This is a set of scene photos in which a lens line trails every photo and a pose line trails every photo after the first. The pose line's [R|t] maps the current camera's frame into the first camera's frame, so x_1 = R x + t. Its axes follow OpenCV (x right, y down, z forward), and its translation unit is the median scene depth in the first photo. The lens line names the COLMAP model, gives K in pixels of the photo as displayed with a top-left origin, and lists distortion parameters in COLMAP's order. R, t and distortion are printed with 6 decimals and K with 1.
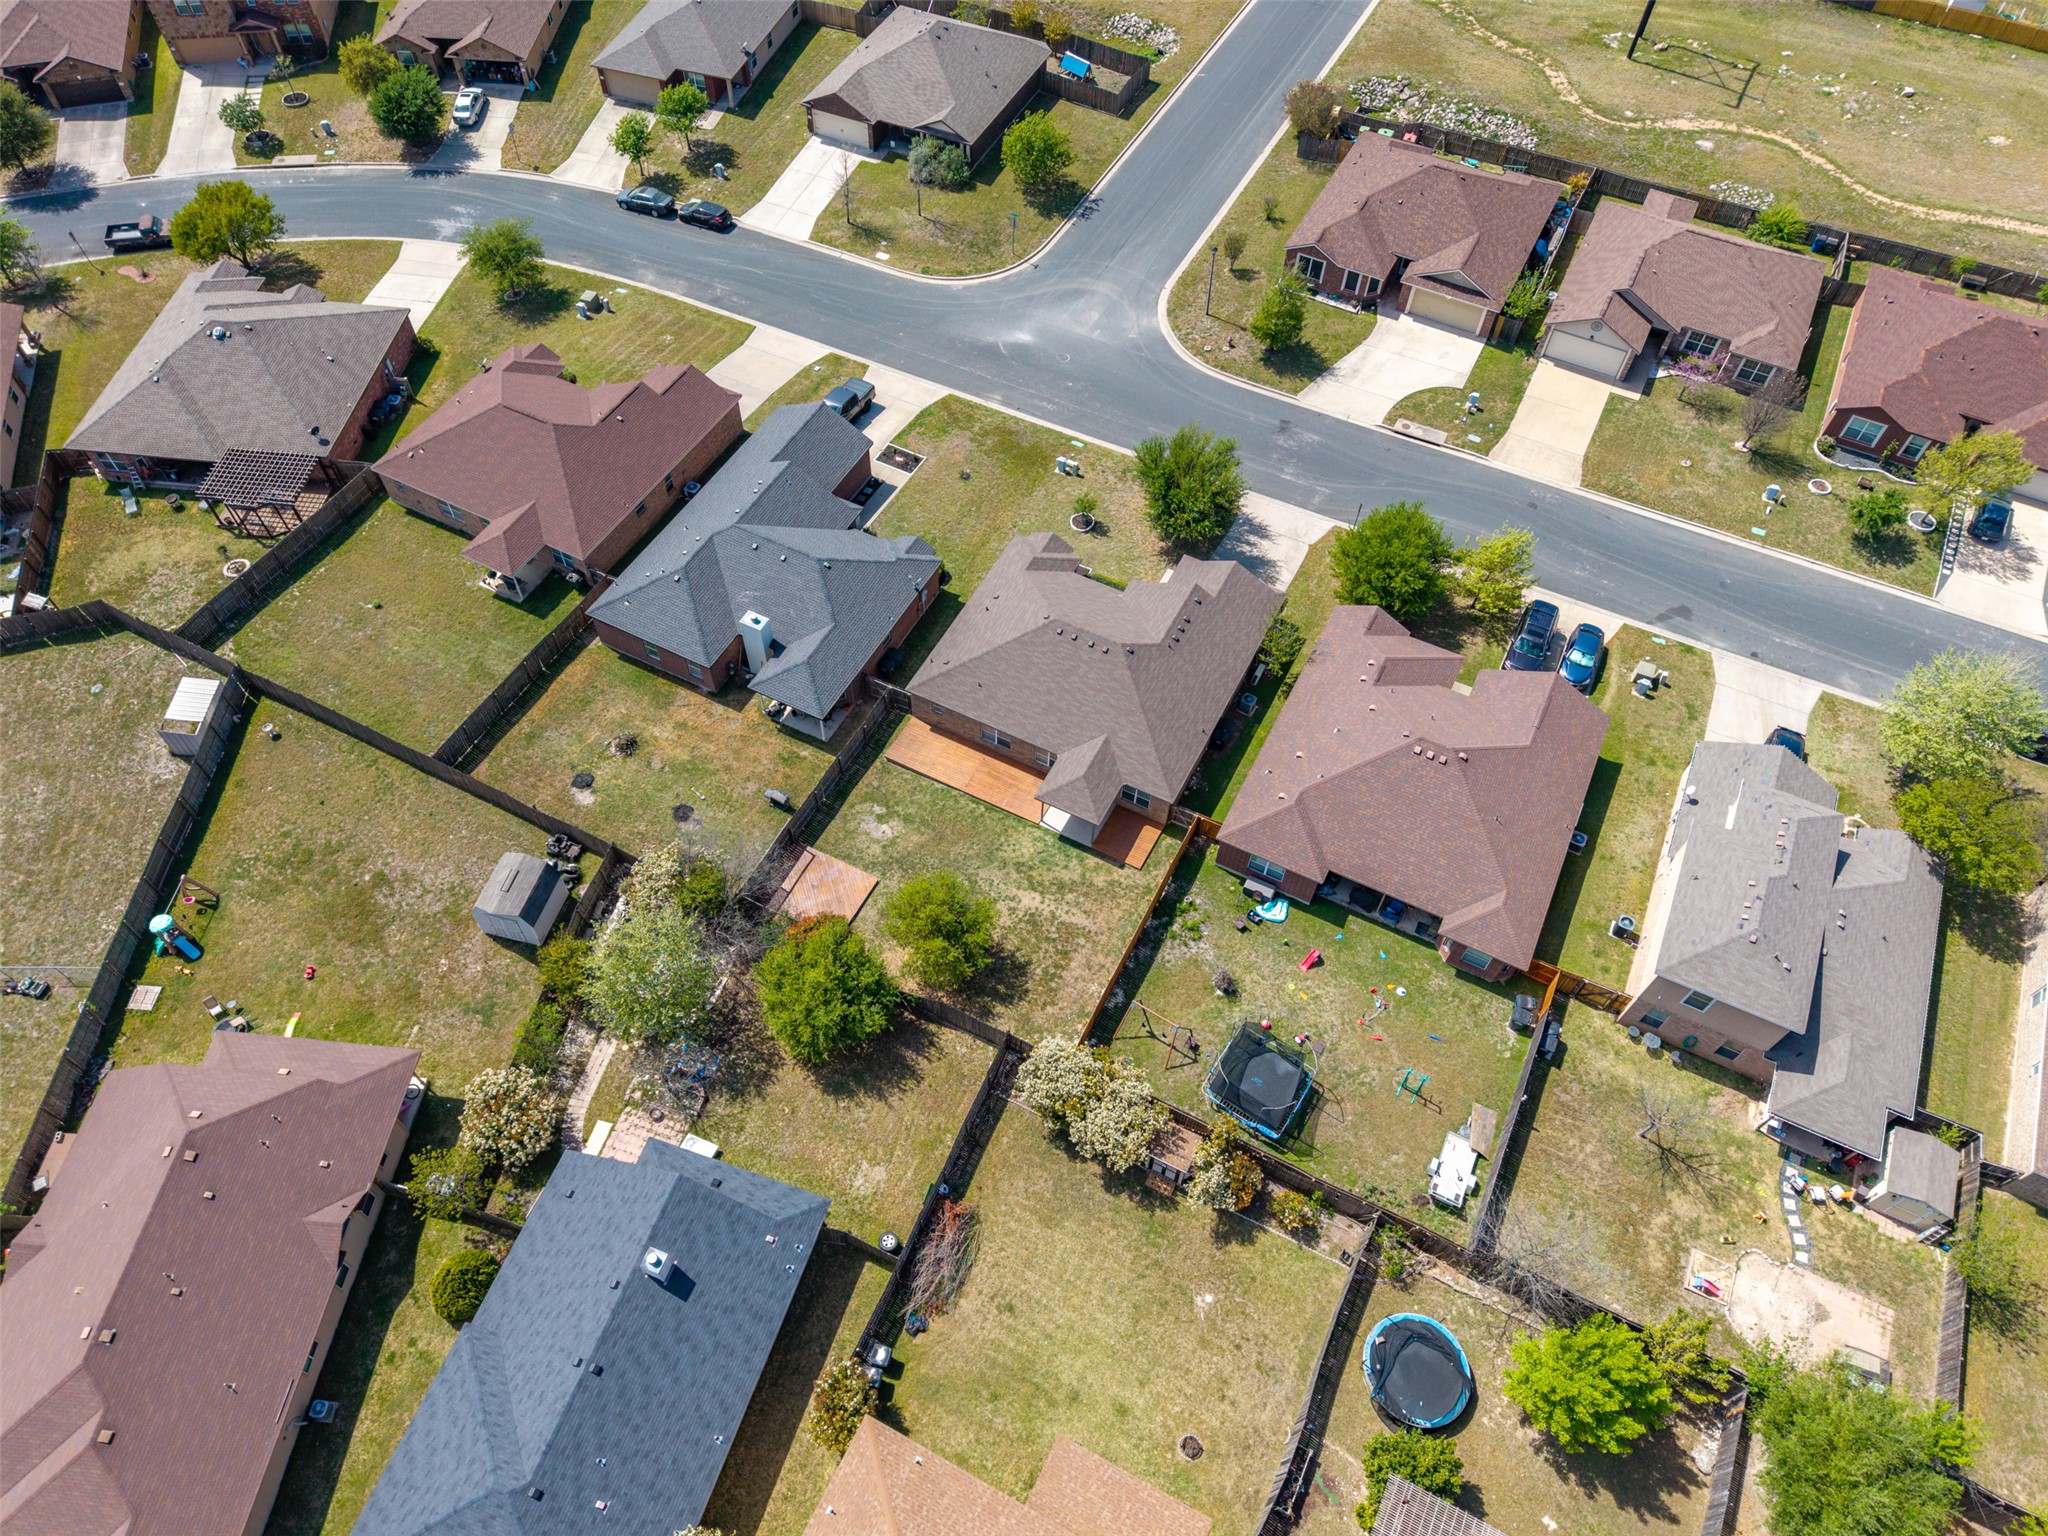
lens RADIAL K [[1365.0, 0, 1020.9], [0, 1365.0, 775.0], [0, 0, 1]] dist [0.020198, -0.020695]
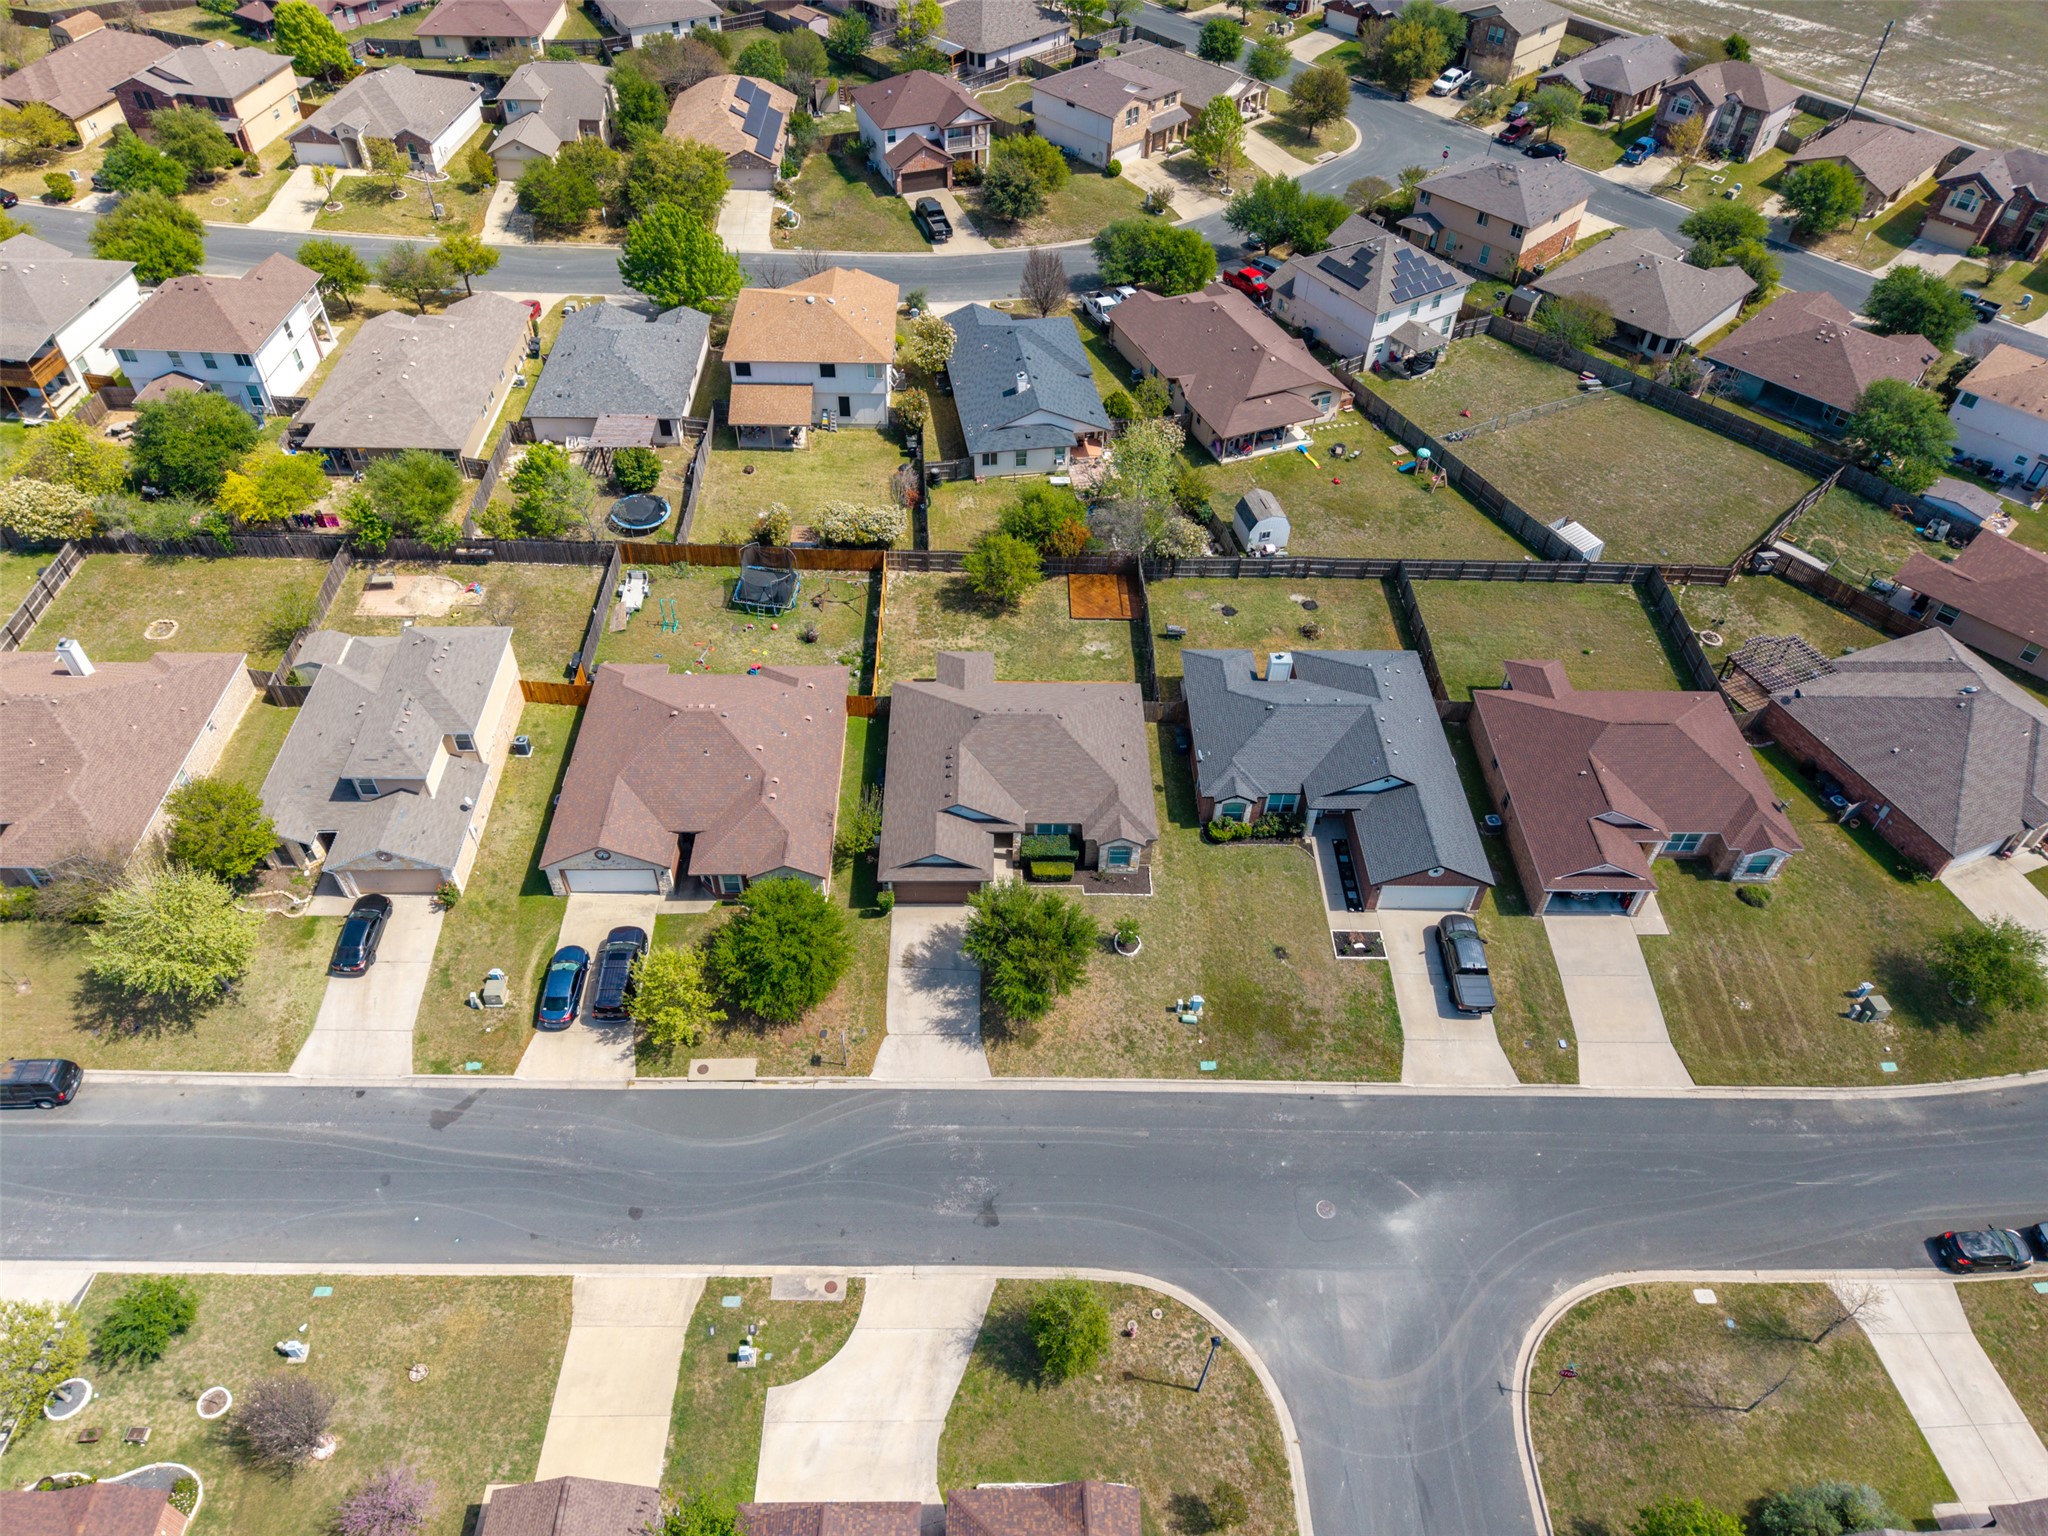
lens RADIAL K [[1365.0, 0, 1034.0], [0, 1365.0, 779.3], [0, 0, 1]] dist [0.020198, -0.020695]
pose [[-0.878711, 0.313875, -0.359651, 0.360553], [-0.412448, -0.119912, 0.903055, -0.889560], [0.240320, 0.941862, 0.234825, 0.625958]]
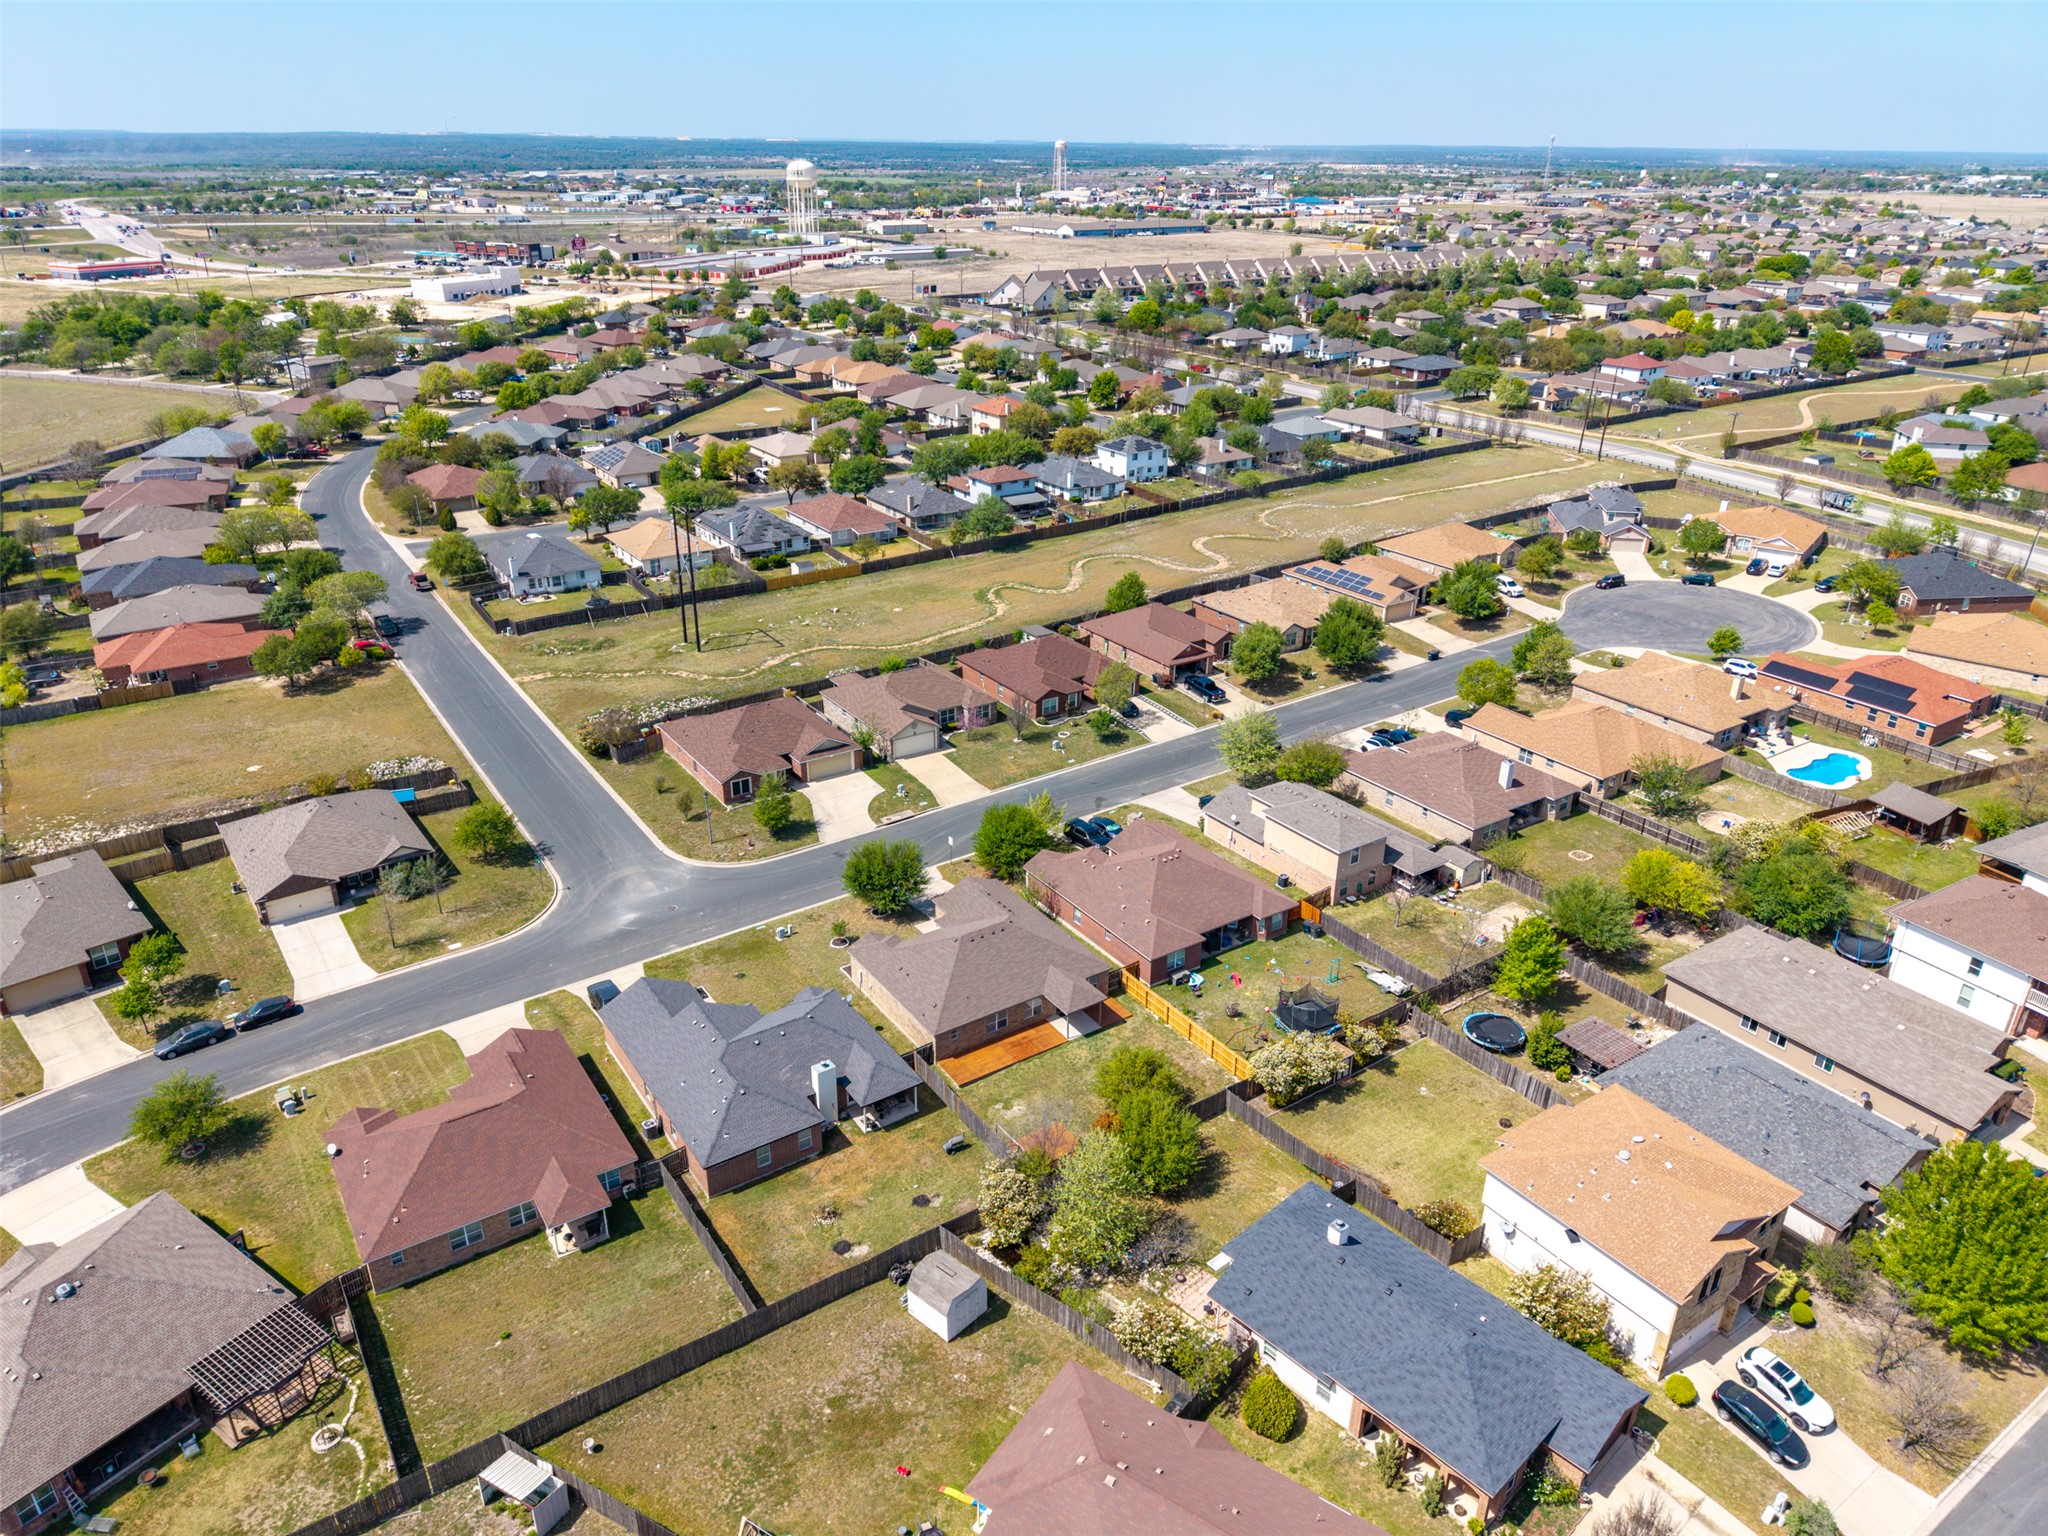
lens RADIAL K [[1365.0, 0, 1017.7], [0, 1365.0, 760.4], [0, 0, 1]] dist [0.020198, -0.020695]
pose [[0.484593, -0.374458, 0.790539, -0.791884], [0.716847, 0.687919, -0.113571, -0.031803], [-0.501299, 0.621730, 0.601789, 0.006114]]
